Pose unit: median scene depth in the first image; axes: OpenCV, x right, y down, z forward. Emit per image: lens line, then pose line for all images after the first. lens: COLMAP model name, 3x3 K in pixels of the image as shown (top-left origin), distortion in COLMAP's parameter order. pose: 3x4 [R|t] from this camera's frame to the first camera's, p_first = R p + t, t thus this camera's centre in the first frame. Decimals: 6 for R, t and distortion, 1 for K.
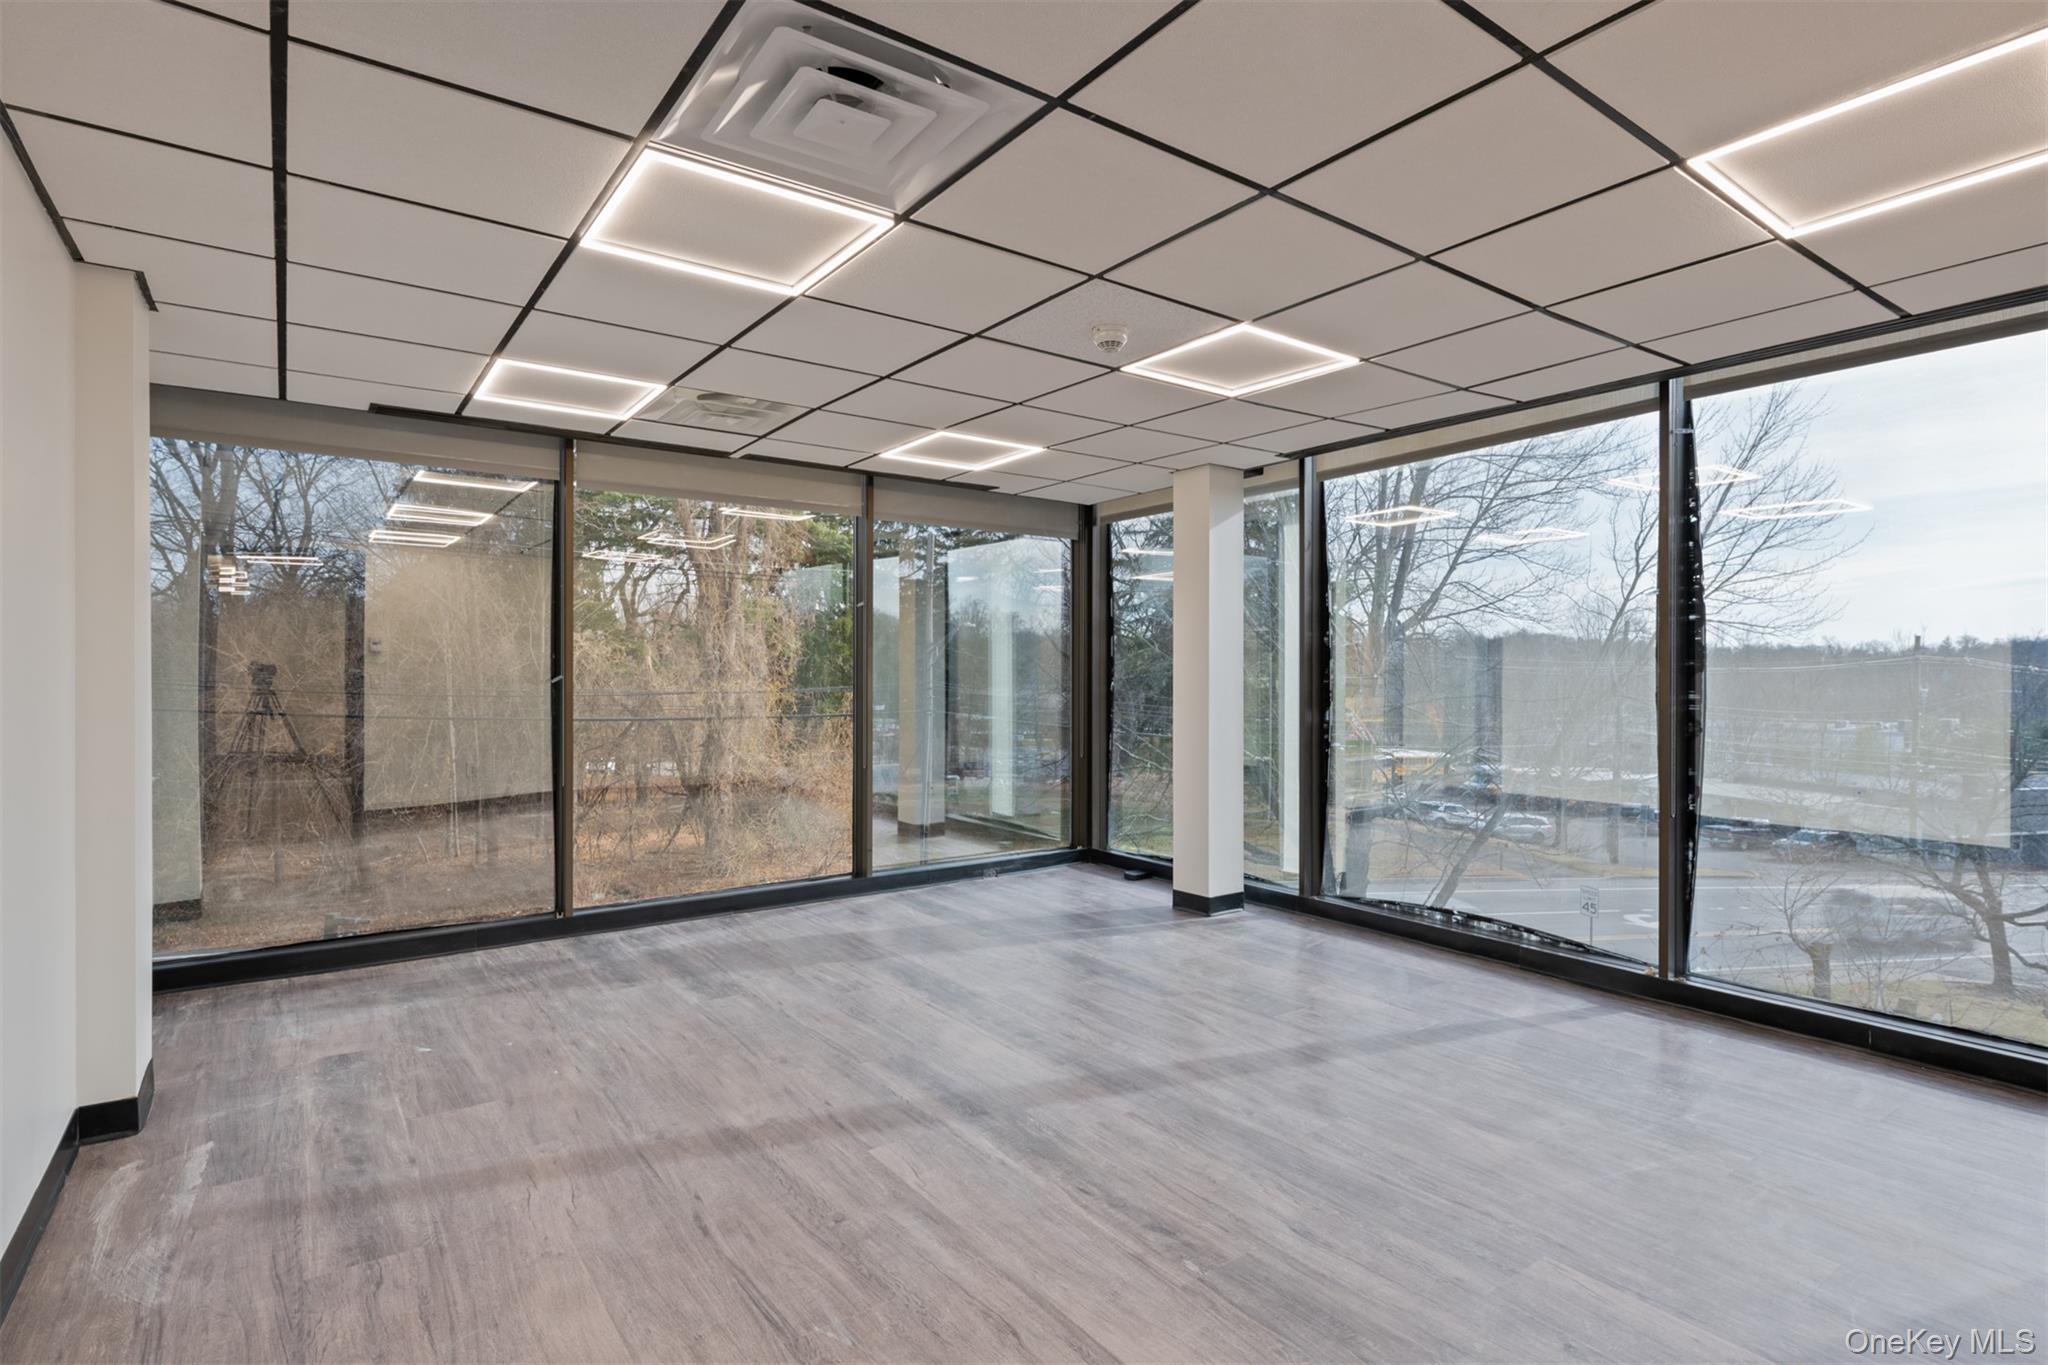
lens RADIAL K [[1003.5, 0, 1011.8], [0, 1003.5, 676.9], [0, 0, 1]] dist [0.005489, 0.000631]
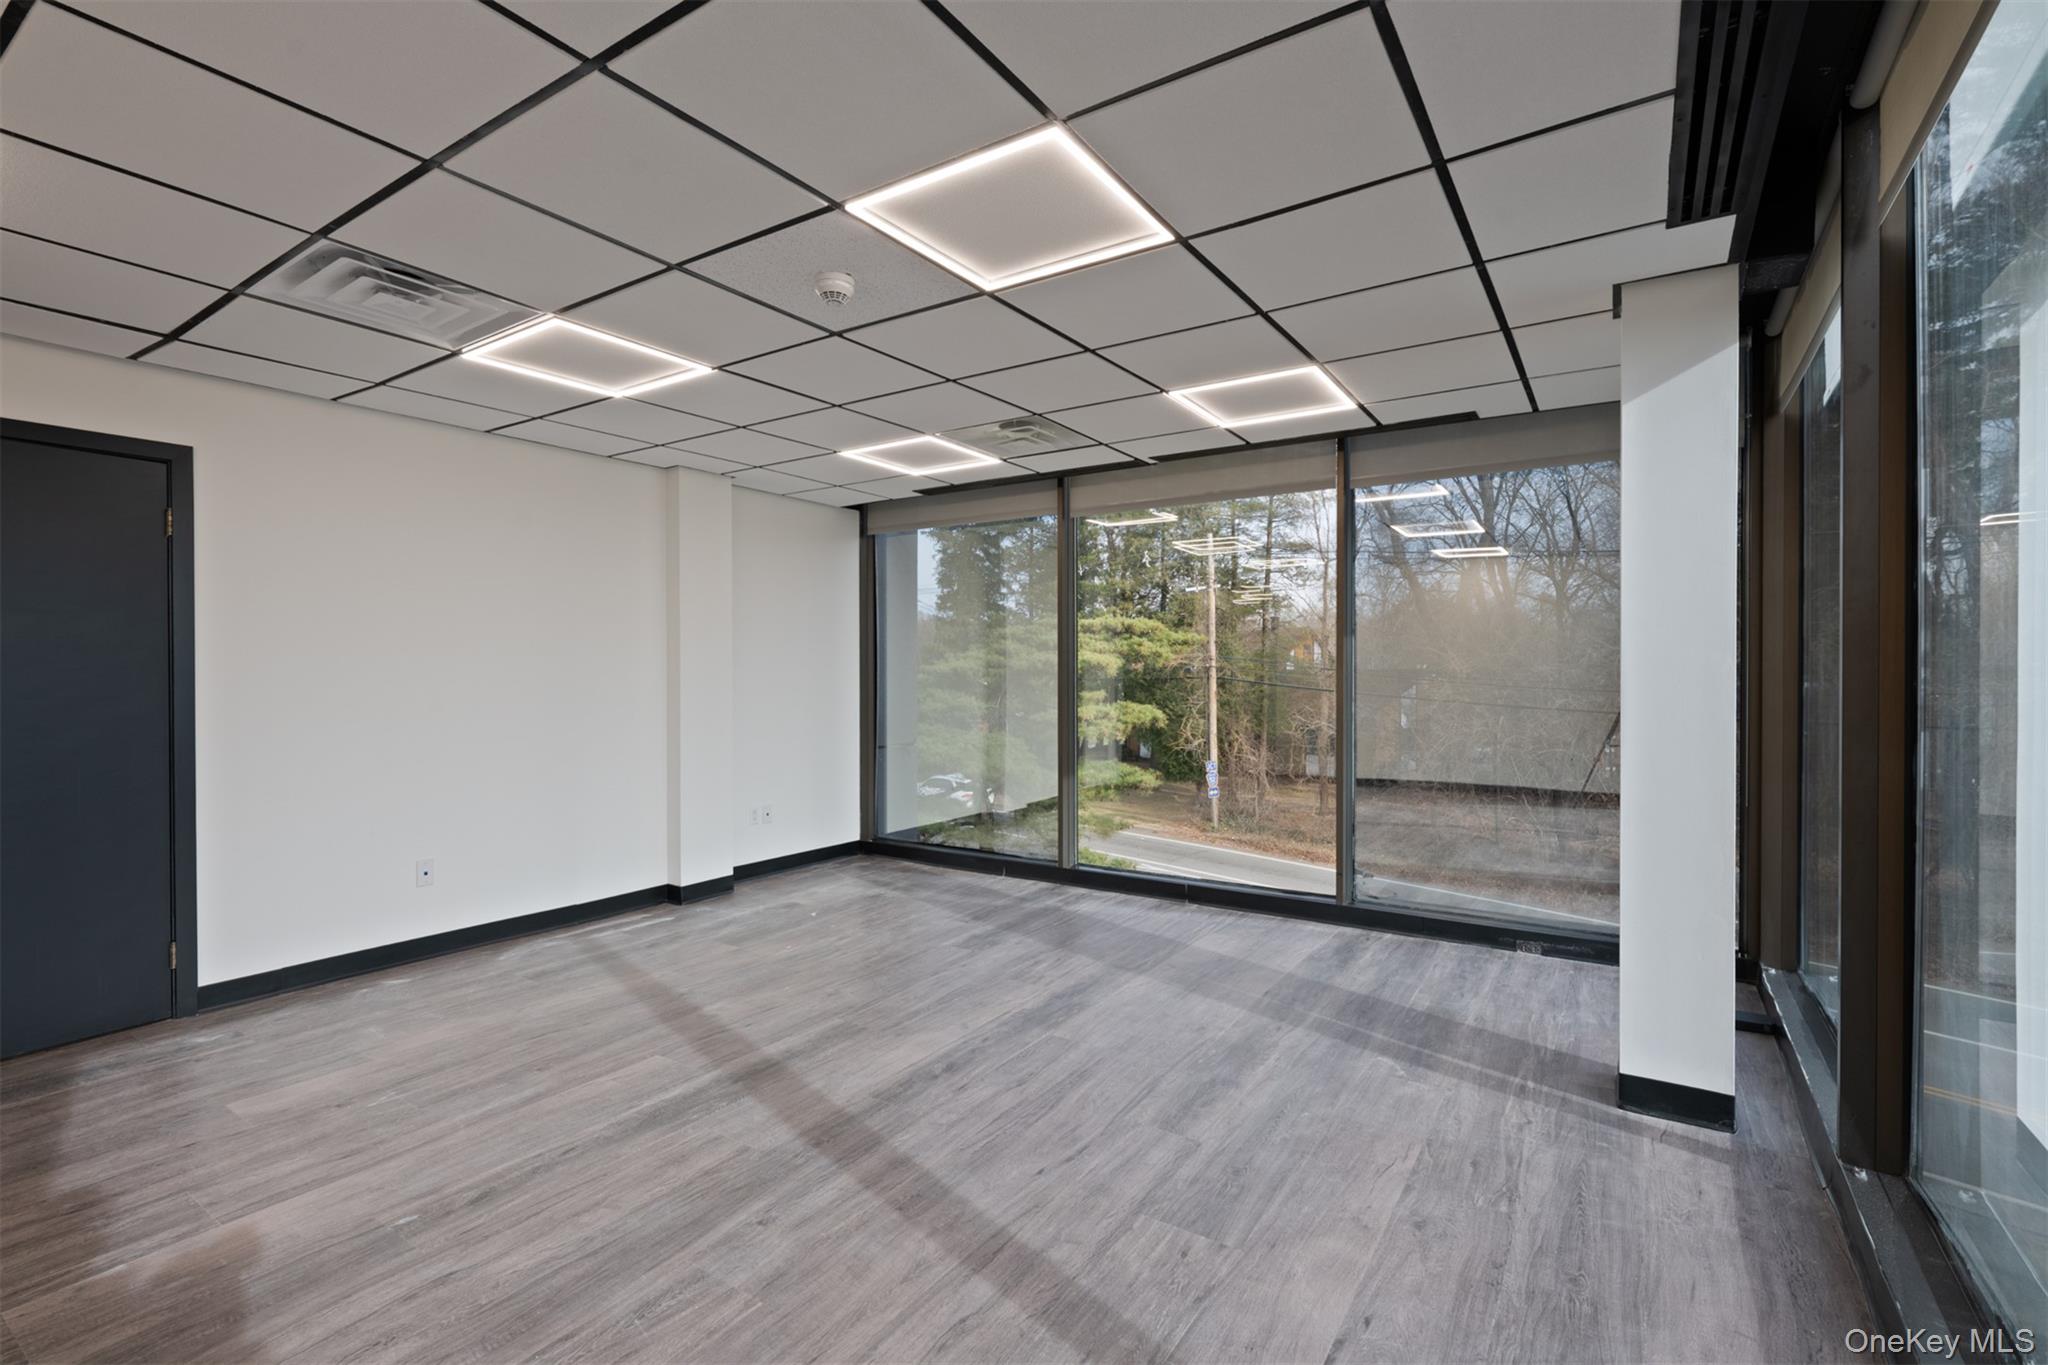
lens RADIAL K [[938.5, 0, 1013.2], [0, 938.5, 678.1], [0, 0, 1]] dist [0.018125, 0.000377]
pose [[0.343513, 0.006088, -0.939128, 0.942454], [0.004675, 0.999956, 0.008192, 0.005251], [0.939136, -0.007204, 0.343469, 0.886099]]
